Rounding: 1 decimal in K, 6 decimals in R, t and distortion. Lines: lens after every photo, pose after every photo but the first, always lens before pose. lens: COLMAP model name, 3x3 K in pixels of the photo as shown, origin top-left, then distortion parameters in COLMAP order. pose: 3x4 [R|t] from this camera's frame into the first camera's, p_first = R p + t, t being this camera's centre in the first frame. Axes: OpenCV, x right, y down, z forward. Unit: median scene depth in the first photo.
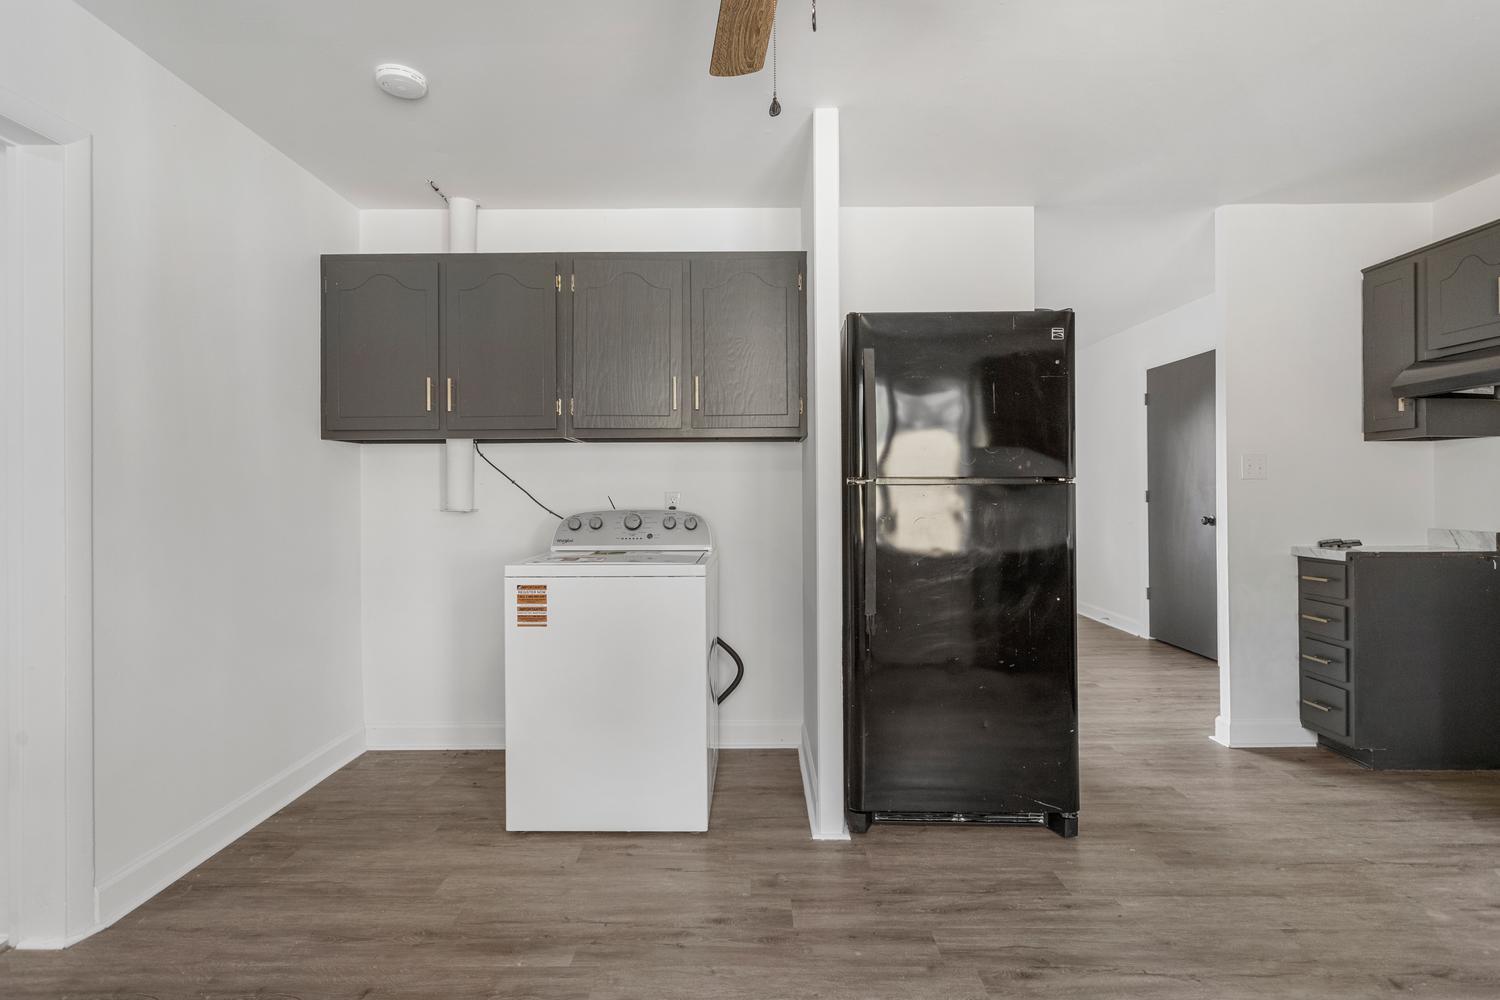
lens RADIAL K [[720.0, 0, 742.7], [0, 720.0, 493.3], [0, 0, 1]] dist [0.004382, -0.000648]
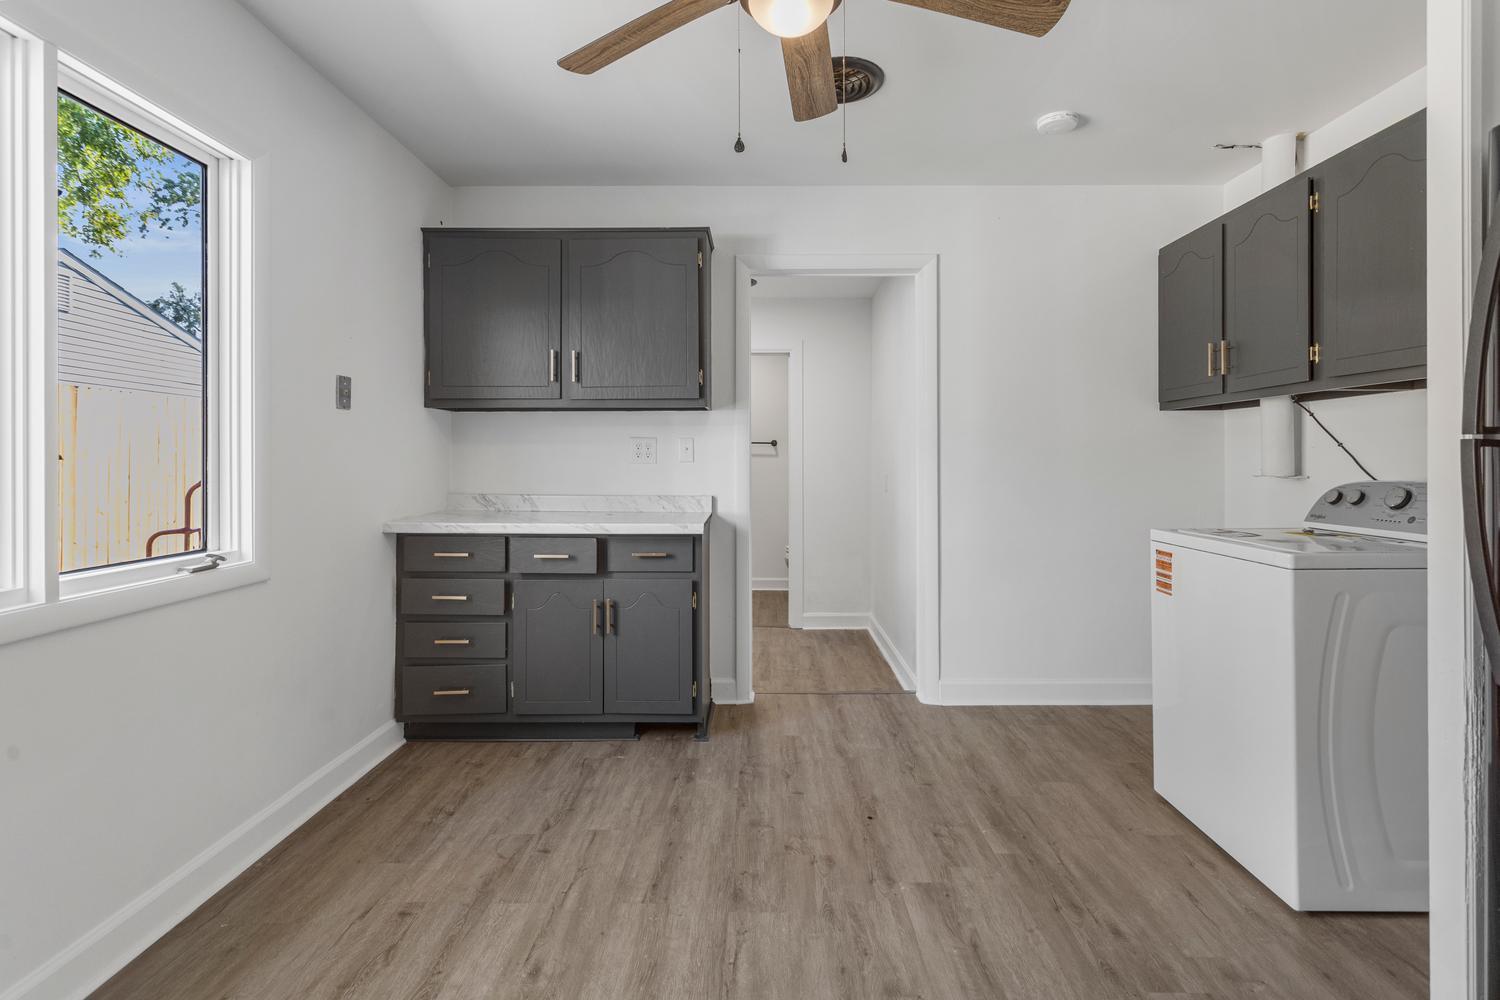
lens RADIAL K [[720.0, 0, 751.1], [0, 720.0, 465.6], [0, 0, 1]] dist [0.004382, -0.000648]
pose [[-0.011157, 0.008765, -0.999899, 0.752343], [0.006182, 0.999943, 0.008697, -0.001561], [0.999919, -0.006084, -0.011211, 0.480800]]
